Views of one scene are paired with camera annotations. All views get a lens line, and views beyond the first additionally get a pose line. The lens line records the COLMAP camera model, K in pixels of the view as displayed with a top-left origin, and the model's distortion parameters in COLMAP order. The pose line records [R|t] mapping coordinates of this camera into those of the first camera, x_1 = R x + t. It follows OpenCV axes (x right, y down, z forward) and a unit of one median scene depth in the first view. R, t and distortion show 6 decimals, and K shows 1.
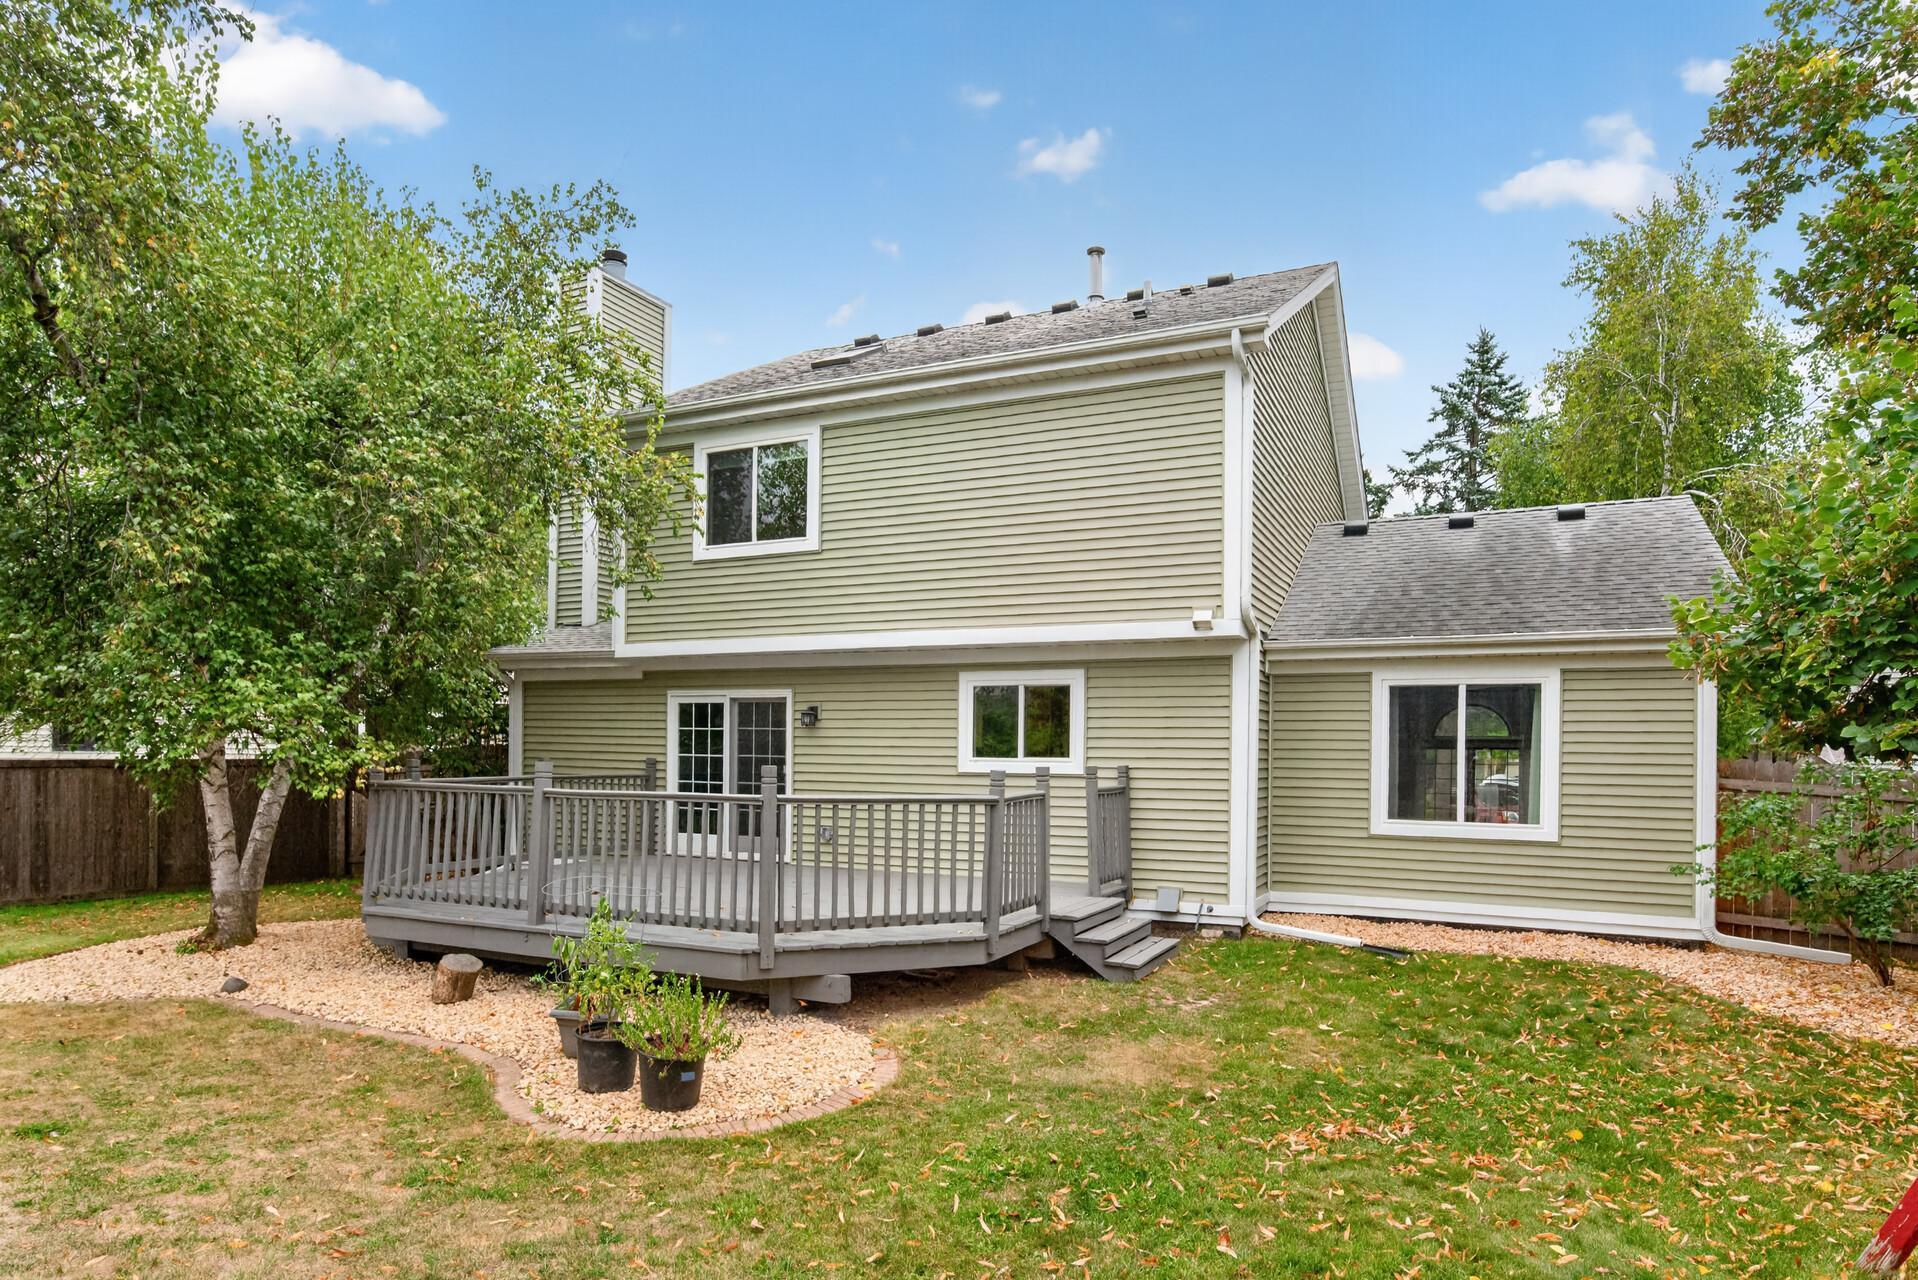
lens RADIAL K [[1218.4, 0, 840.2], [0, 1218.4, 825.6], [0, 0, 1]] dist [-0.014814, -0.002293]
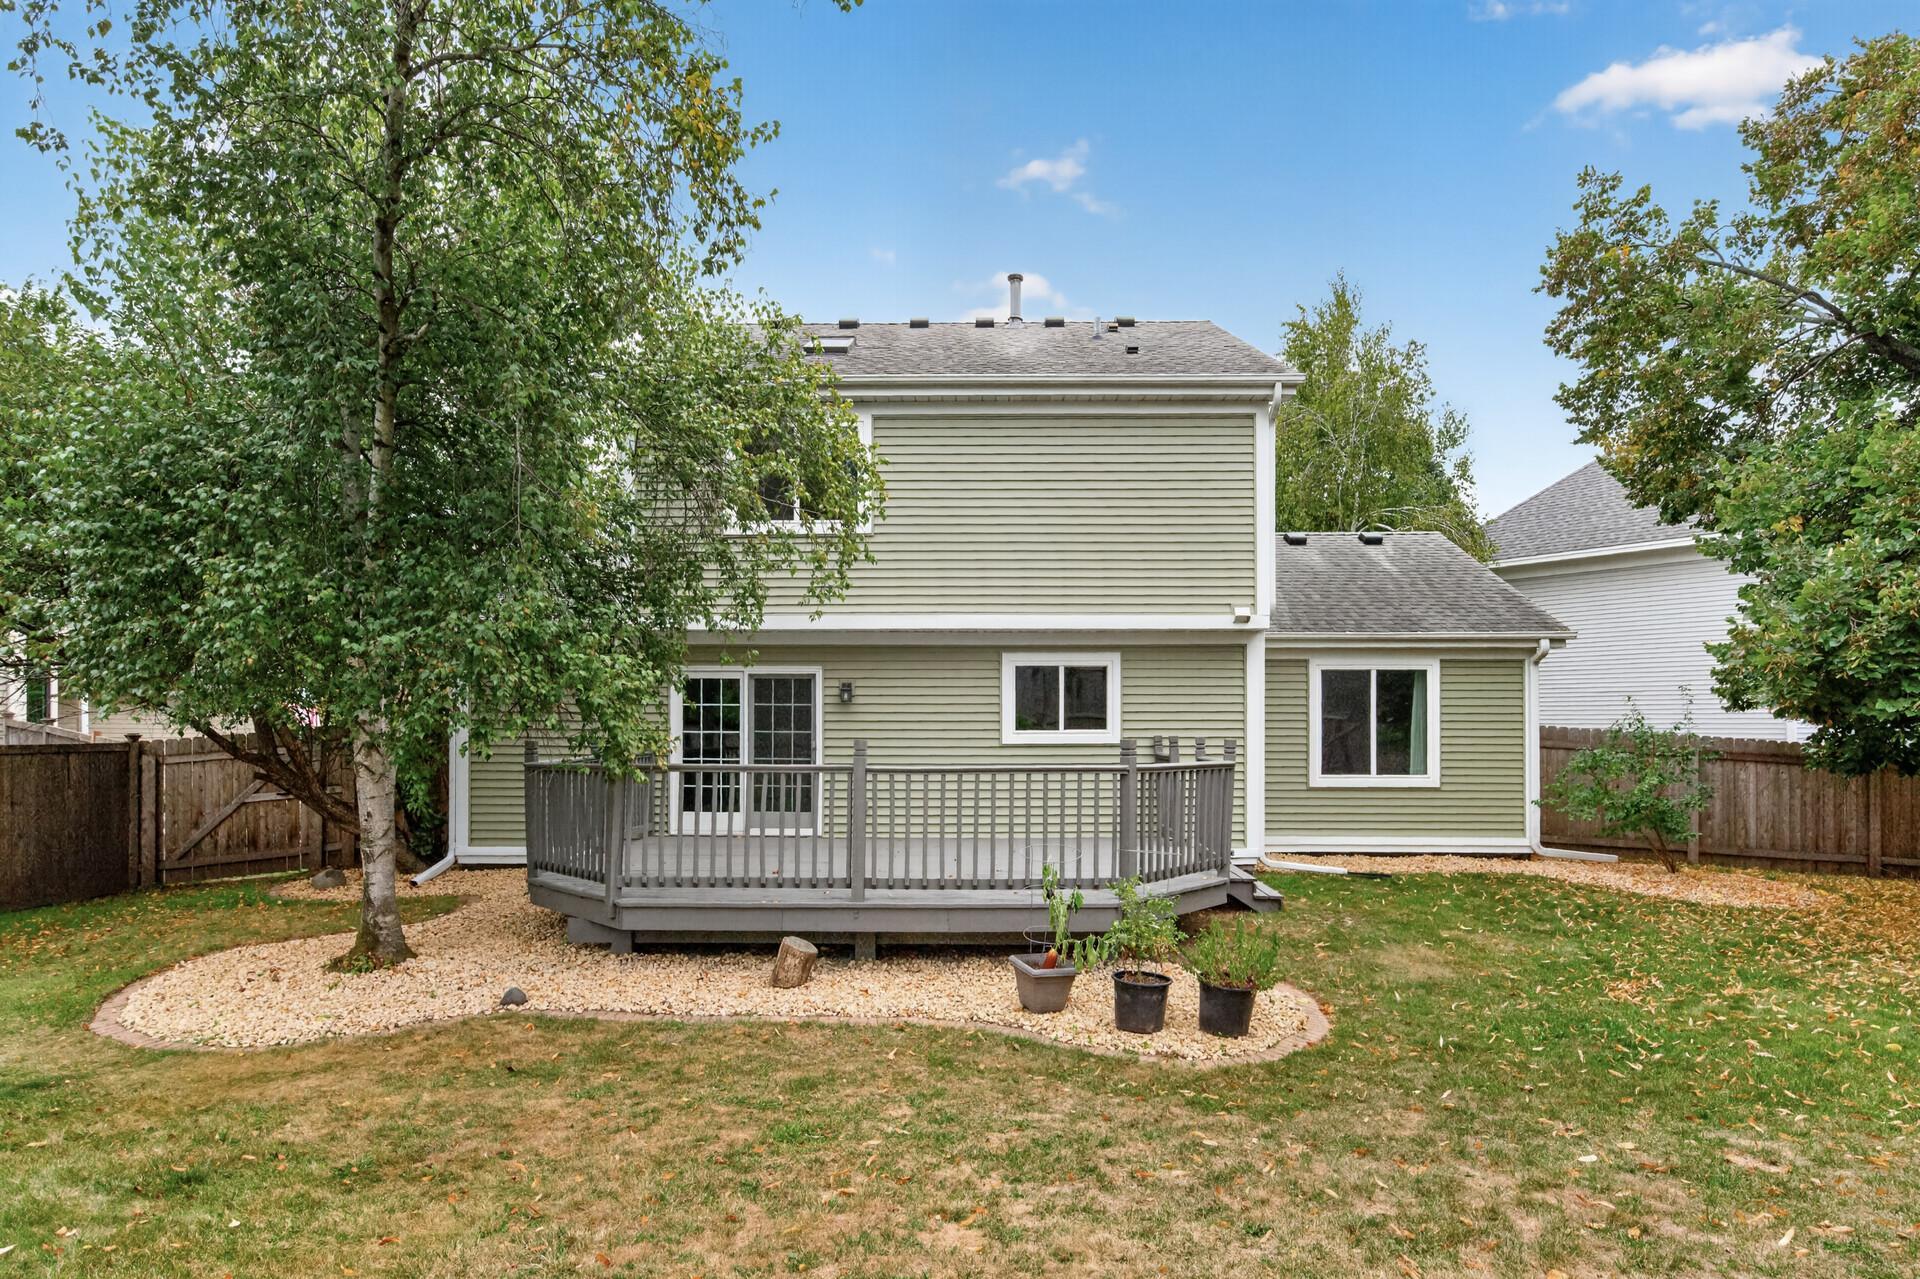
lens RADIAL K [[1216.1, 0, 958.1], [0, 1216.1, 793.0], [0, 0, 1]] dist [-0.006066, -0.002282]
pose [[0.884546, -0.036067, 0.465057, -0.468963], [0.038255, 0.999257, 0.004735, -0.006523], [-0.464882, 0.013602, 0.885268, 0.048483]]
